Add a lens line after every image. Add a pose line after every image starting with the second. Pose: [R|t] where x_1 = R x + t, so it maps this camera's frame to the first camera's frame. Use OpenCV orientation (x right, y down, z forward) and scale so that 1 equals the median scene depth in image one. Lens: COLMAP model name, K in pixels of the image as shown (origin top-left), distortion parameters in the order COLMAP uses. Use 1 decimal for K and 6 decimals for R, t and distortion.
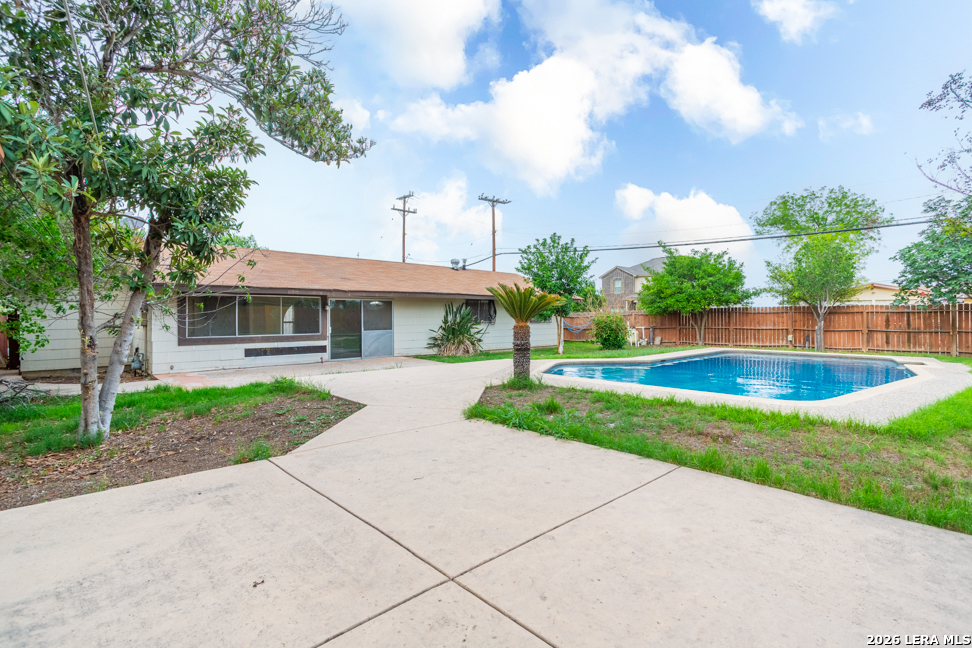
lens RADIAL K [[455.2, 0, 485.0], [0, 455.2, 318.9], [0, 0, 1]] dist [0.002432, 0.002077]
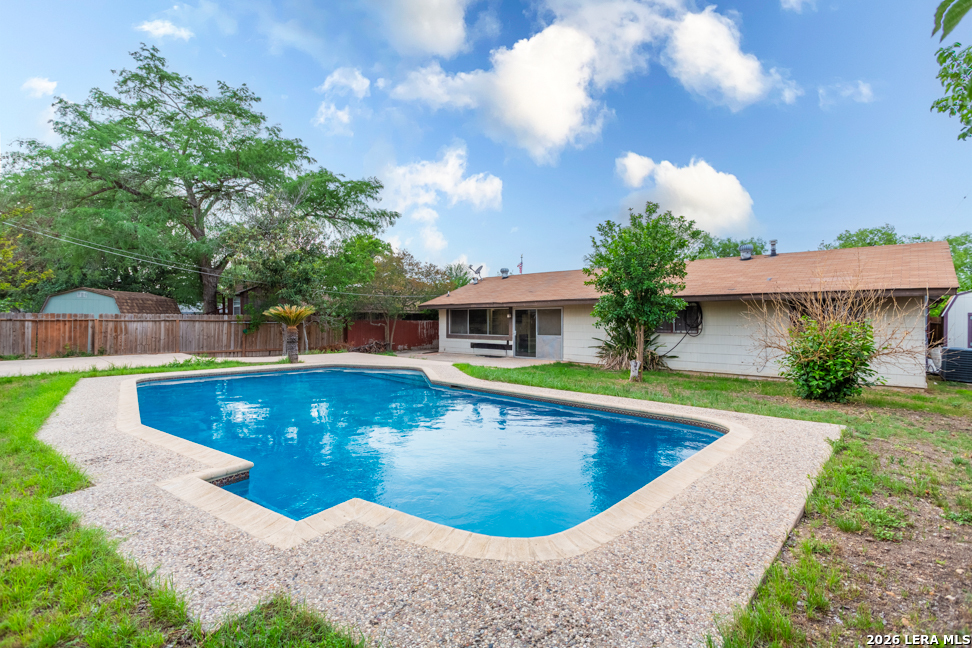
lens RADIAL K [[455.2, 0, 485.0], [0, 455.2, 318.9], [0, 0, 1]] dist [0.002432, 0.002077]
pose [[0.065646, -0.002071, -0.997841, 0.863333], [-0.010668, 0.999939, -0.002777, -0.011211], [0.997786, 0.010828, 0.065620, 0.750785]]
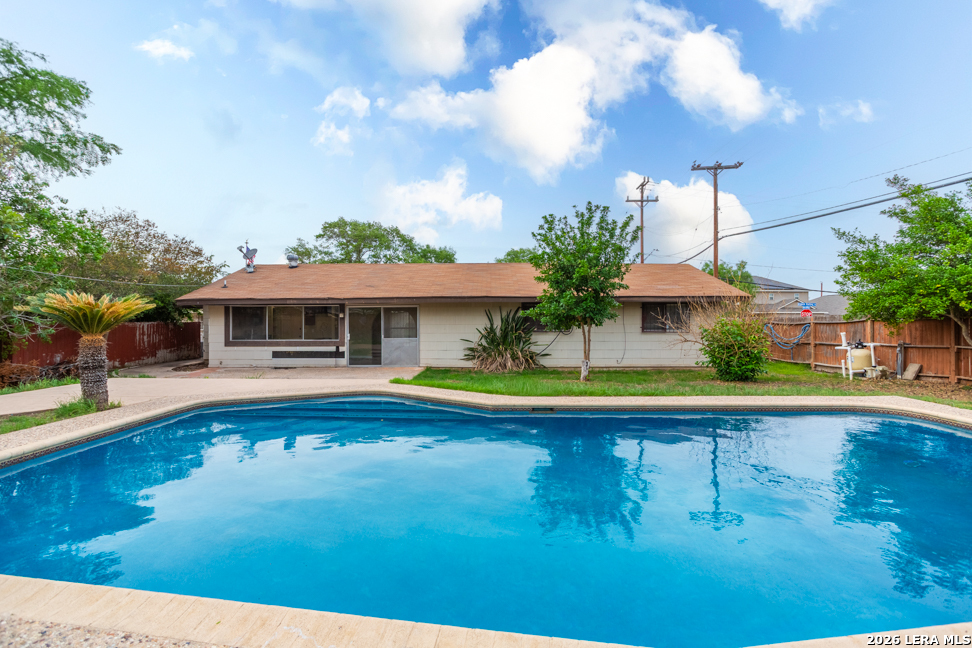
lens RADIAL K [[462.8, 0, 486.0], [0, 462.8, 324.0], [0, 0, 1]] dist [0.002270, 0.000493]
pose [[0.731247, 0.005875, -0.682088, 0.555247], [-0.004941, 0.999982, 0.003316, -0.009010], [0.682095, 0.000945, 0.731263, 0.397850]]
